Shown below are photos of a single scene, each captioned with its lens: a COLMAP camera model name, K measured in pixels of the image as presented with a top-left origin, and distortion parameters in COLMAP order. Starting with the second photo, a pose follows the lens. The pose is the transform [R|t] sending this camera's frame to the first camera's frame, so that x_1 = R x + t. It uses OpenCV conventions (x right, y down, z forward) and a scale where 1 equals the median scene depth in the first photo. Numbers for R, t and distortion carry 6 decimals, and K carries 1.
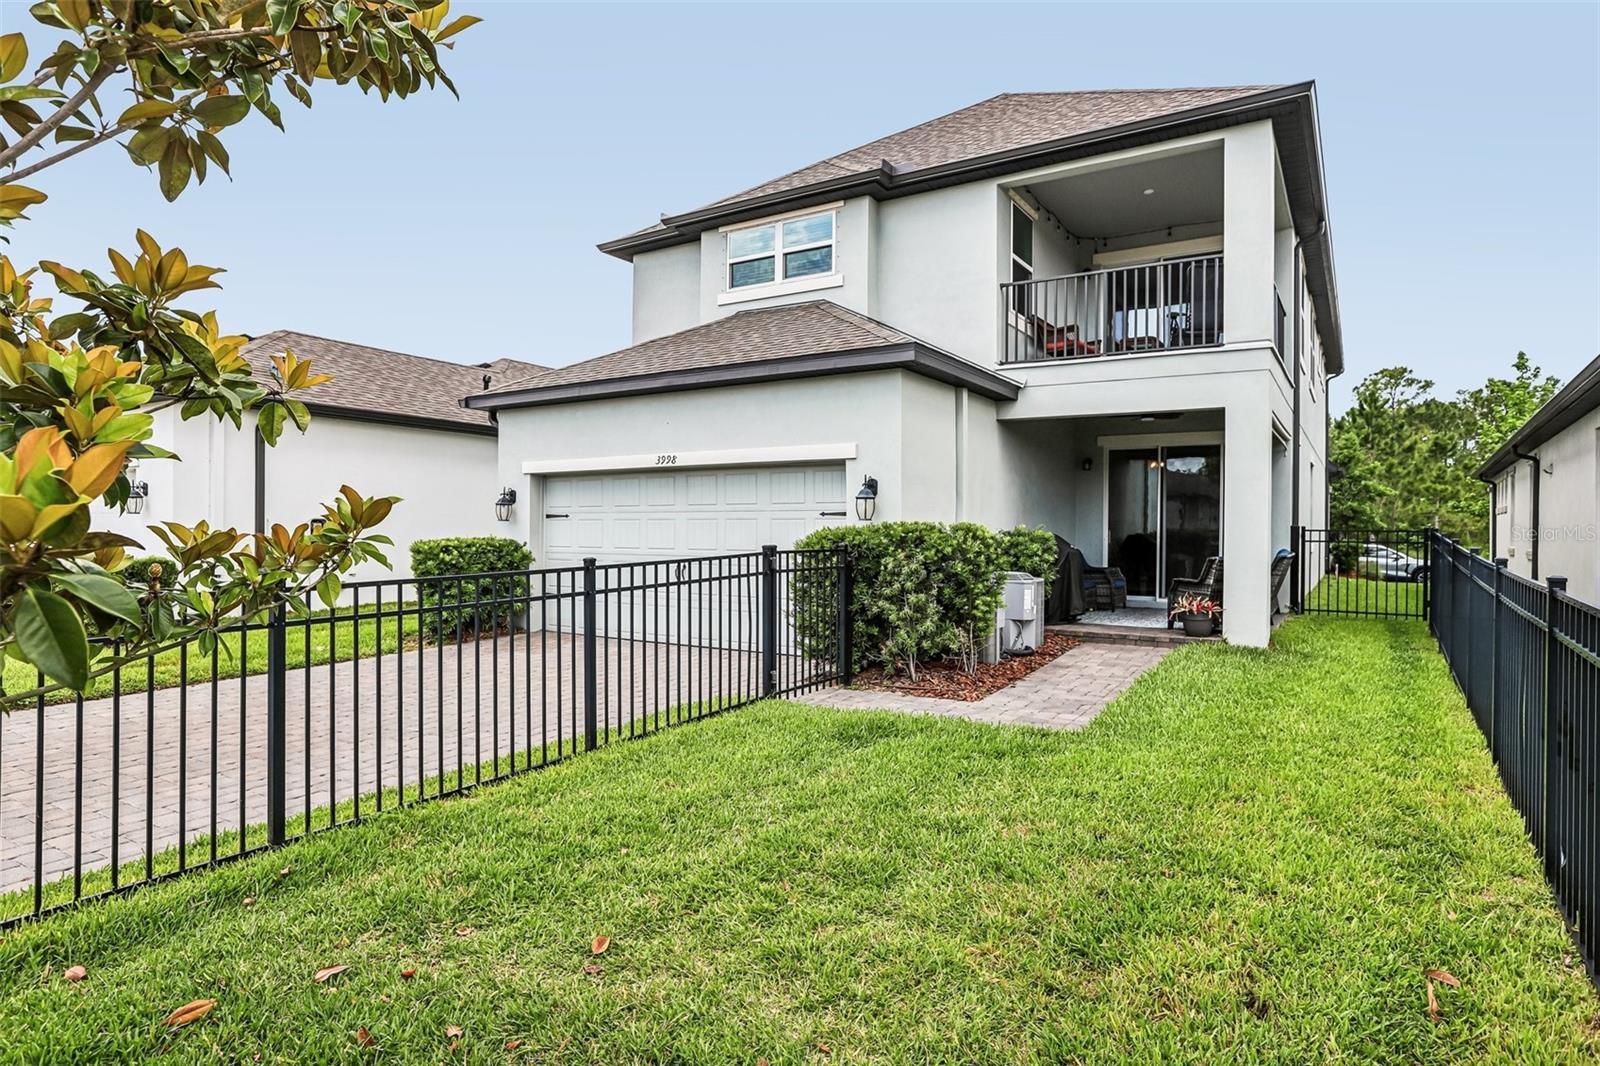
lens RADIAL K [[913.6, 0, 800.0], [0, 913.6, 533.0], [0, 0, 1]] dist [-0.001956, -0.000158]
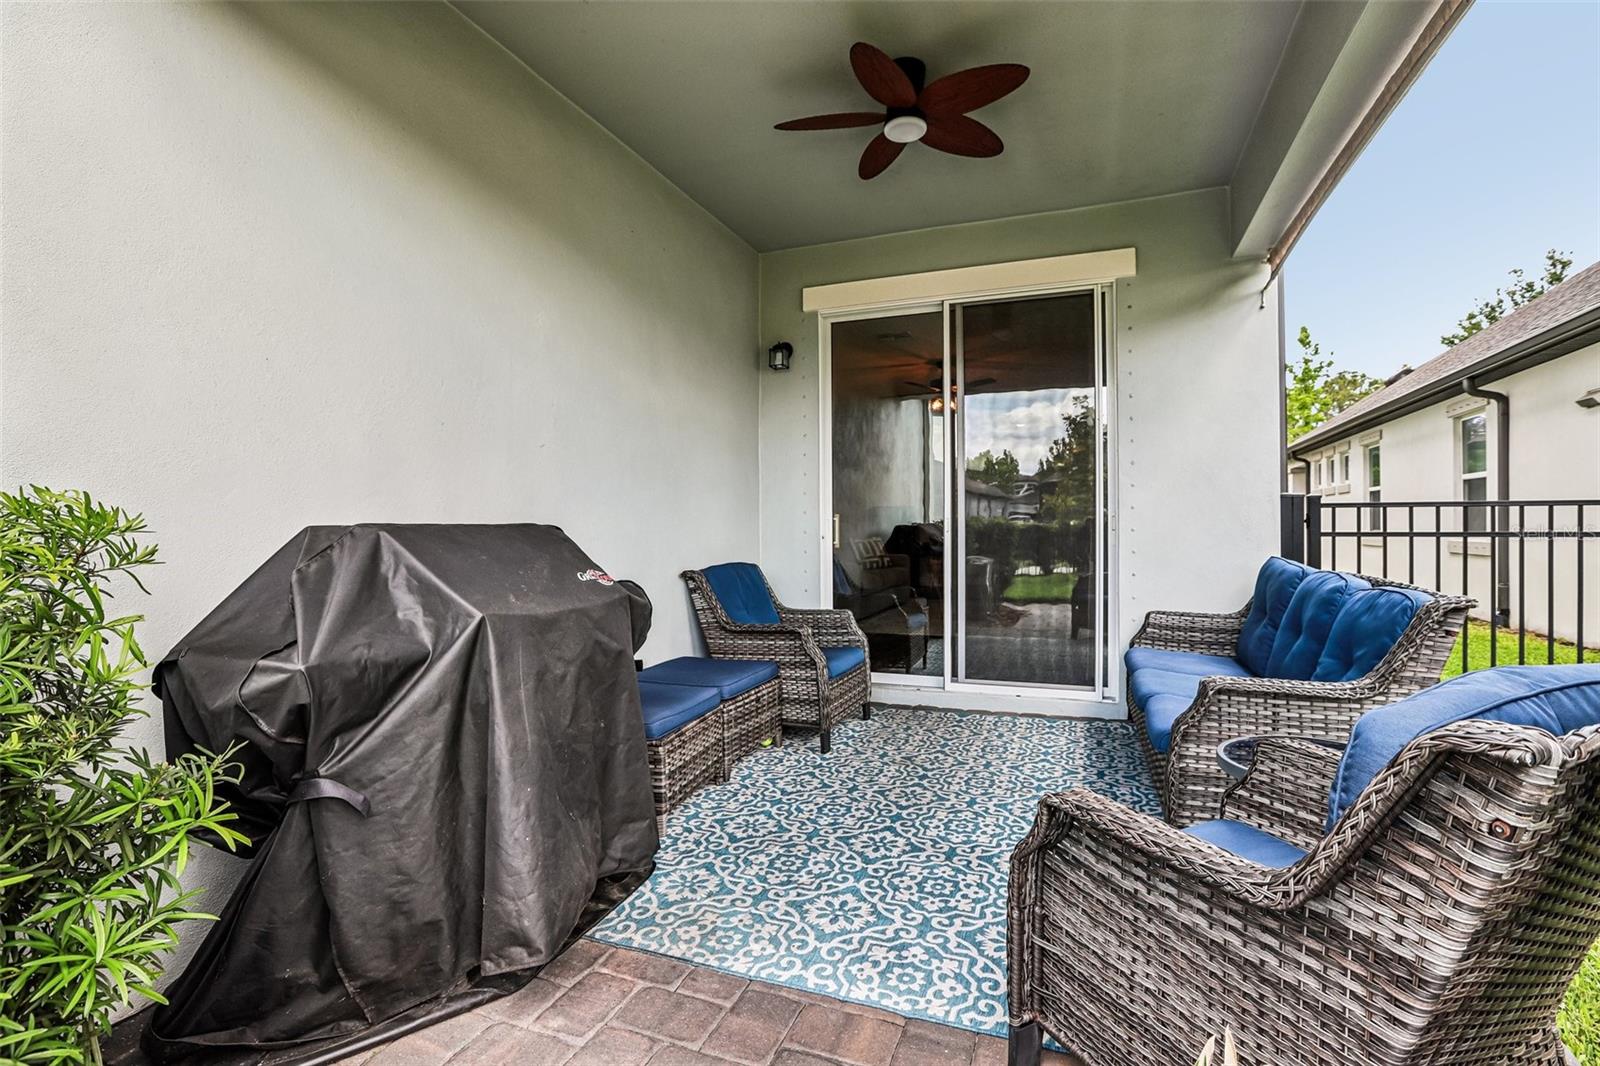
lens RADIAL K [[730.0, 0, 804.3], [0, 730.0, 532.1], [0, 0, 1]] dist [-0.055665, 0.019435]
pose [[0.982154, -0.015370, 0.187451, 0.219401], [0.014667, 0.999879, 0.005137, 0.002581], [-0.187508, -0.002296, 0.982260, 0.565243]]
